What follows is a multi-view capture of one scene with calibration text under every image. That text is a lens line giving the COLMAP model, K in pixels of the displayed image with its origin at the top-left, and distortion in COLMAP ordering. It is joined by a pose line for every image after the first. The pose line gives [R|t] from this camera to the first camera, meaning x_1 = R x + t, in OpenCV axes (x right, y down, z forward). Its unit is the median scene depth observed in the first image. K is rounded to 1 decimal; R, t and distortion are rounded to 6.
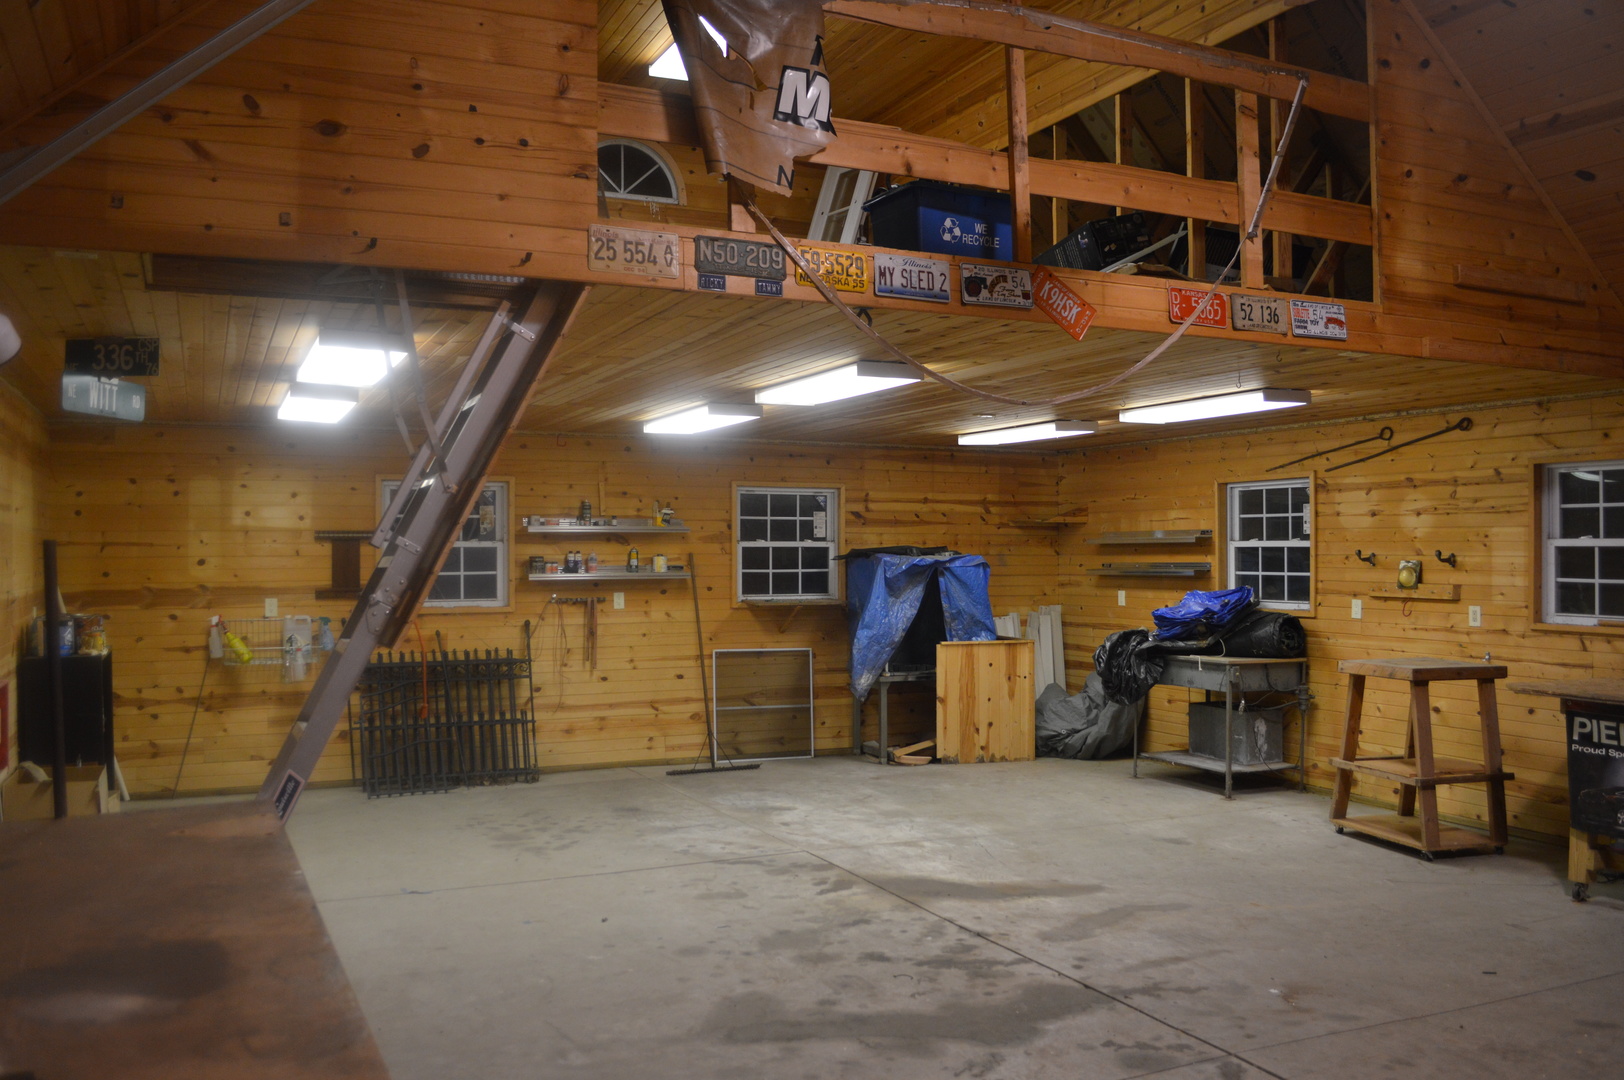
lens RADIAL K [[1362.6, 0, 806.6], [0, 1362.6, 579.7], [0, 0, 1]] dist [-0.080307, 0.006414]
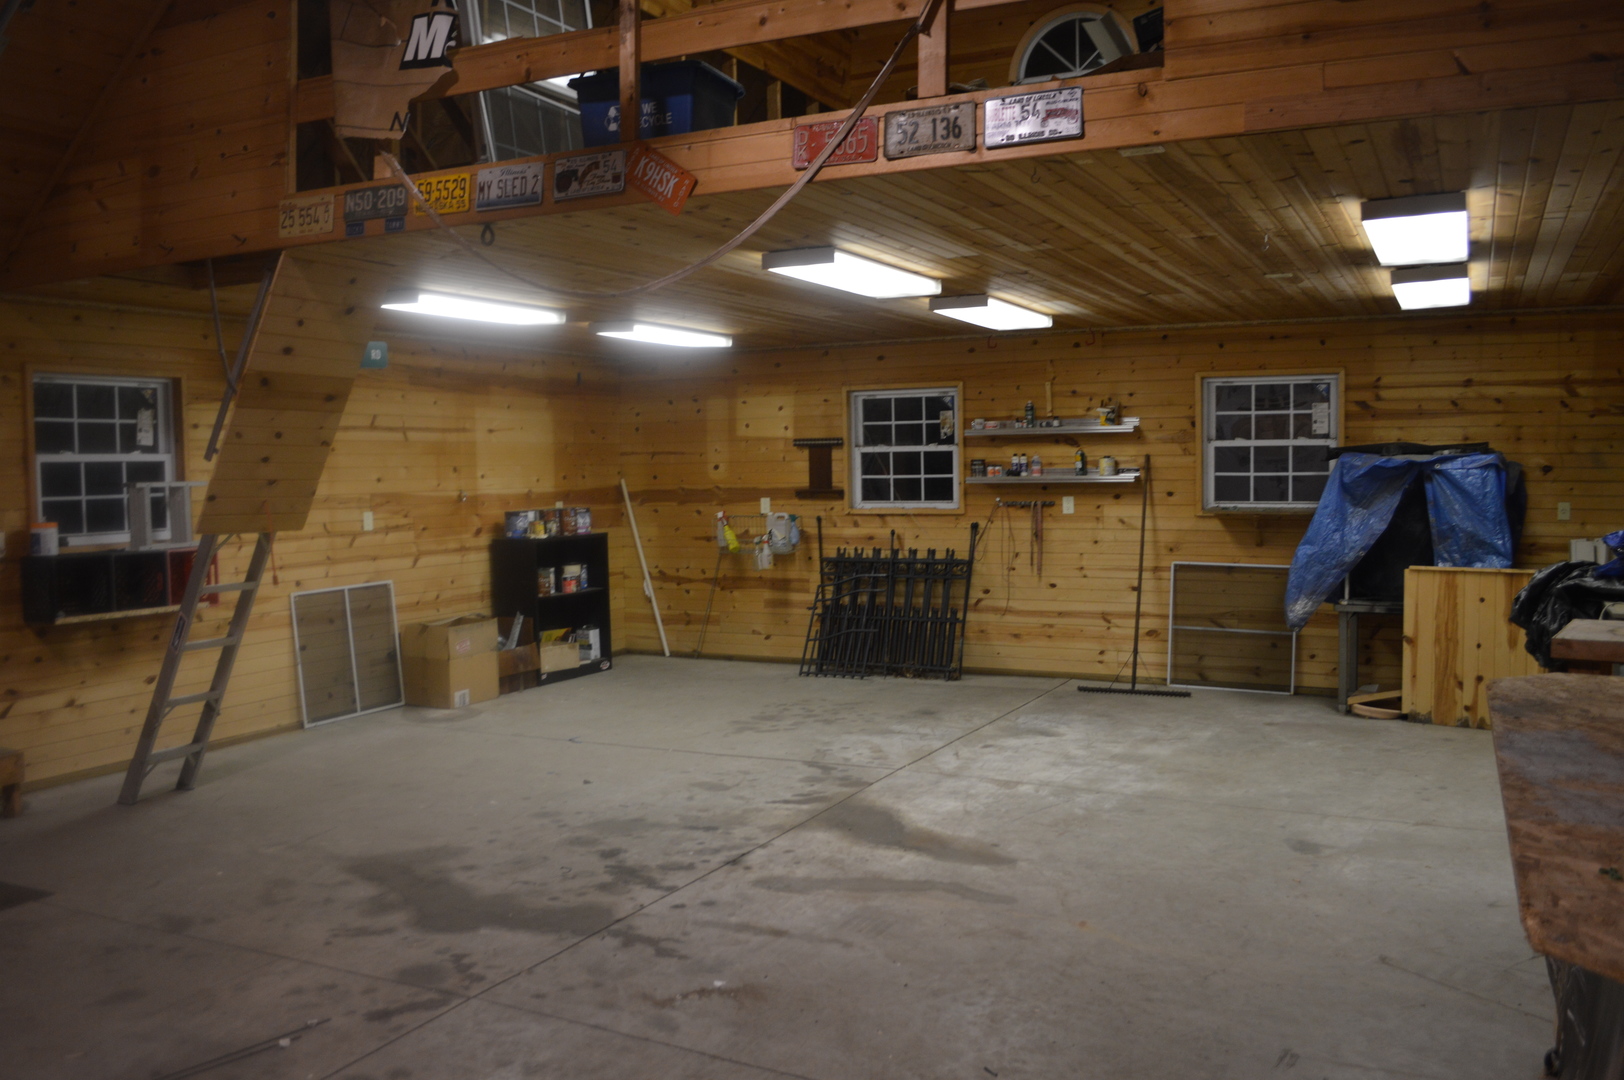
lens RADIAL K [[1362.6, 0, 806.6], [0, 1362.6, 579.7], [0, 0, 1]] dist [-0.080307, 0.006414]
pose [[0.622153, 0.058857, -0.780680, 0.787484], [-0.002802, 0.997331, 0.072958, -0.002339], [0.782890, -0.043204, 0.620658, 0.412136]]
